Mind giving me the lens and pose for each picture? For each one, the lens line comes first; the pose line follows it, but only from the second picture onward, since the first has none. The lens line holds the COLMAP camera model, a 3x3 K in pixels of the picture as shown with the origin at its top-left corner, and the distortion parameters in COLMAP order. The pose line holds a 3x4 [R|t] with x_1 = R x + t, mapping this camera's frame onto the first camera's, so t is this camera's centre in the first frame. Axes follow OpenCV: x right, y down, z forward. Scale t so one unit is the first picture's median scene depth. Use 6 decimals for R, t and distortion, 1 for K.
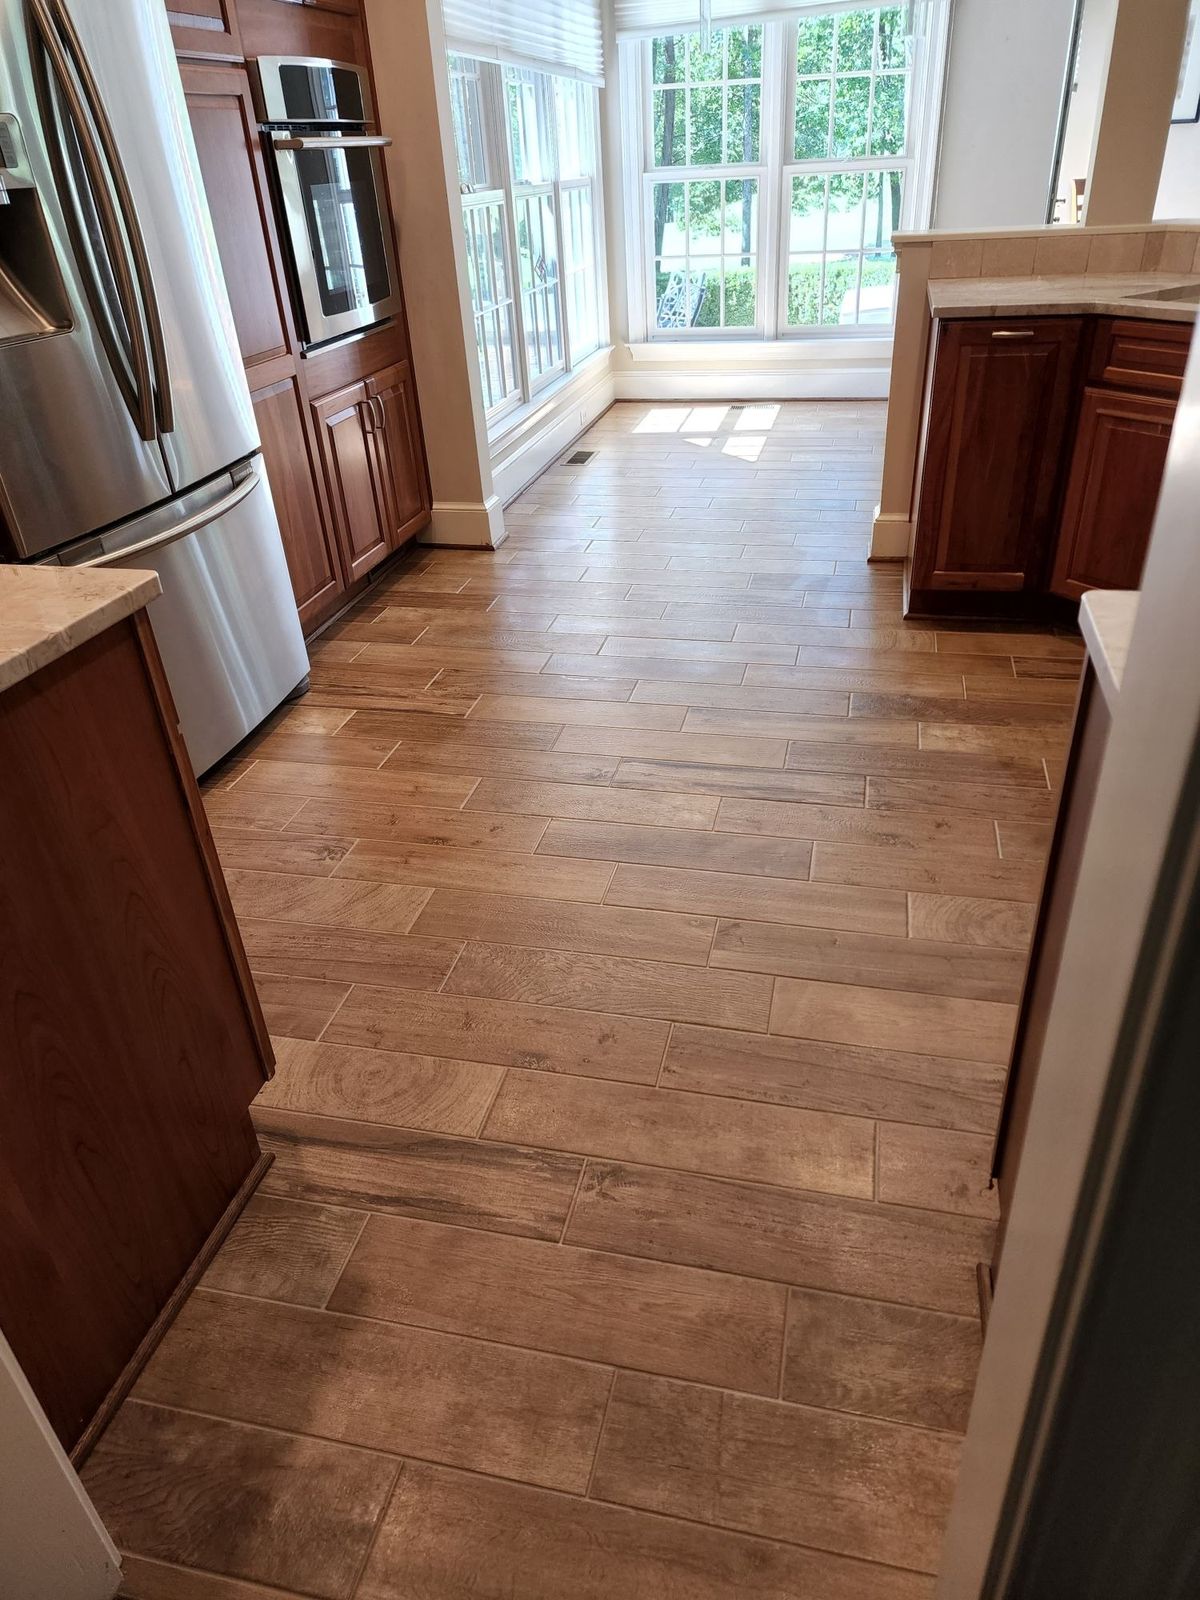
lens RADIAL K [[1071.7, 0, 601.8], [0, 1071.7, 800.1], [0, 0, 1]] dist [0.067124, -0.054143]
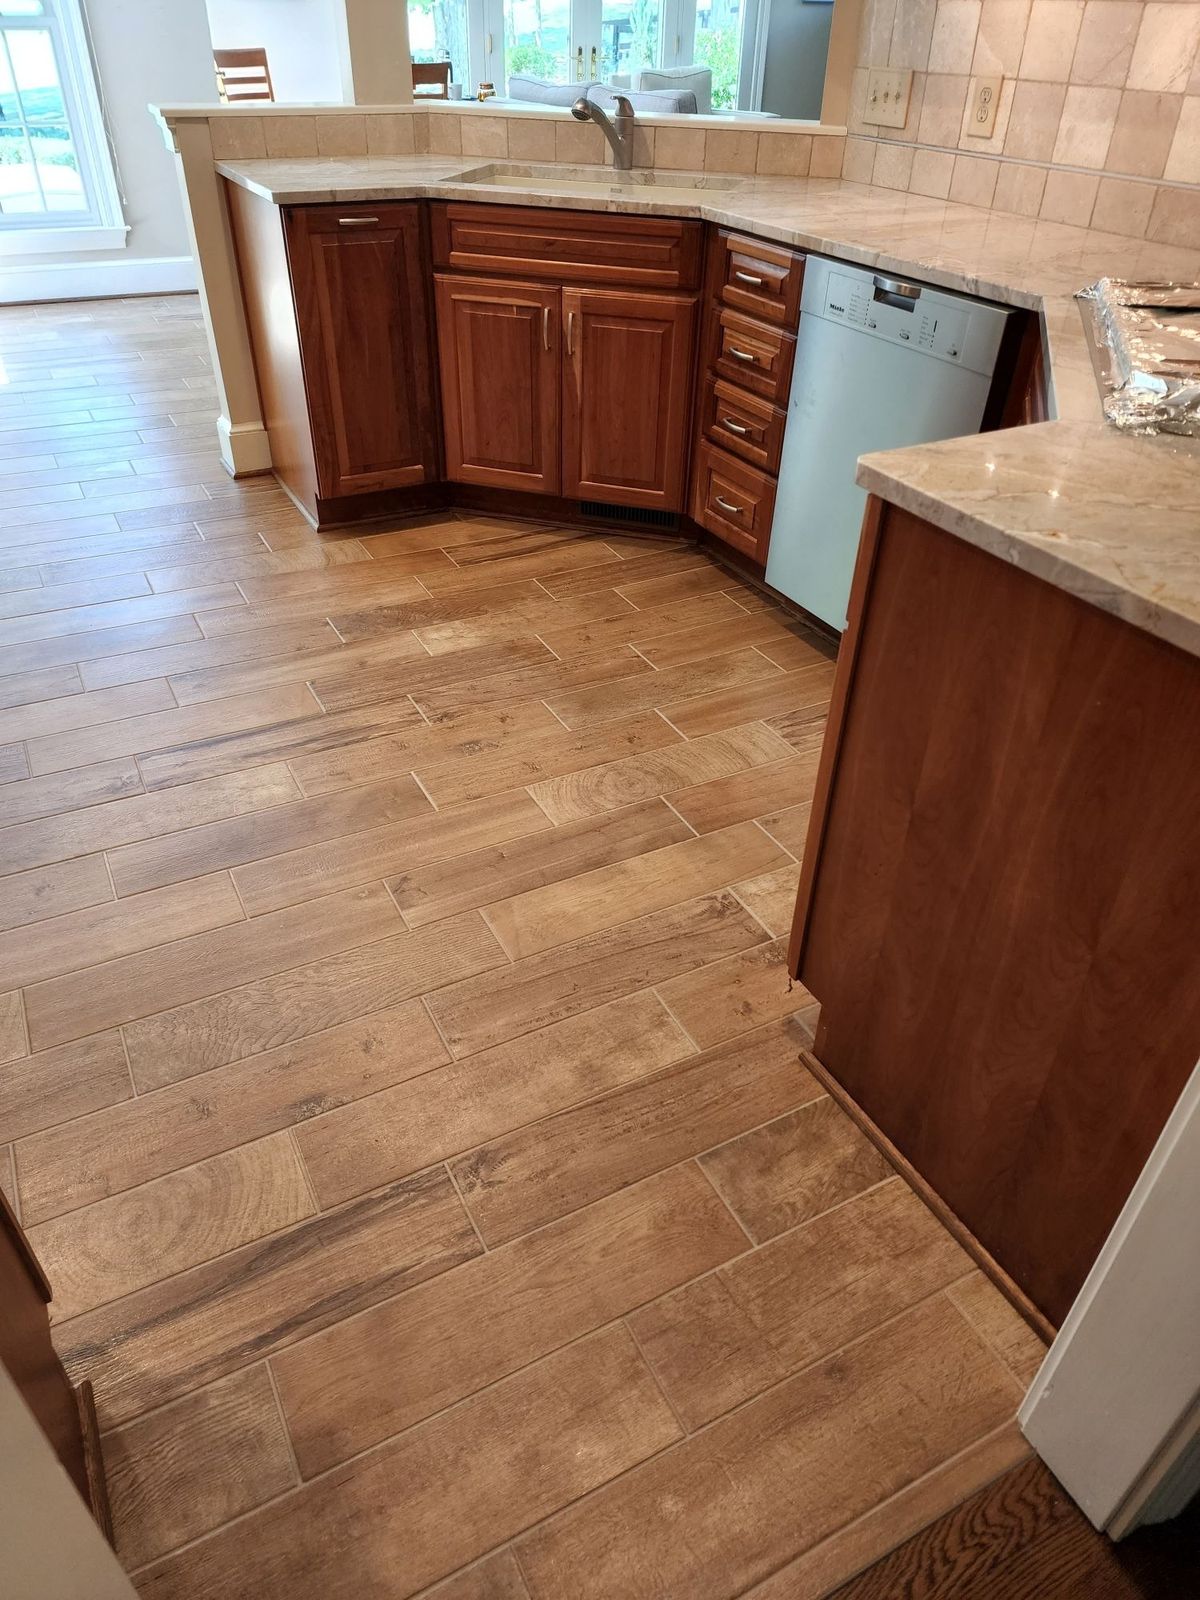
lens RADIAL K [[1071.7, 0, 607.1], [0, 1071.7, 808.7], [0, 0, 1]] dist [0.067124, -0.054143]
pose [[0.749143, -0.342662, 0.566893, -0.264220], [0.289397, 0.939118, 0.185221, -0.067657], [-0.595848, 0.025301, 0.802699, 0.132390]]
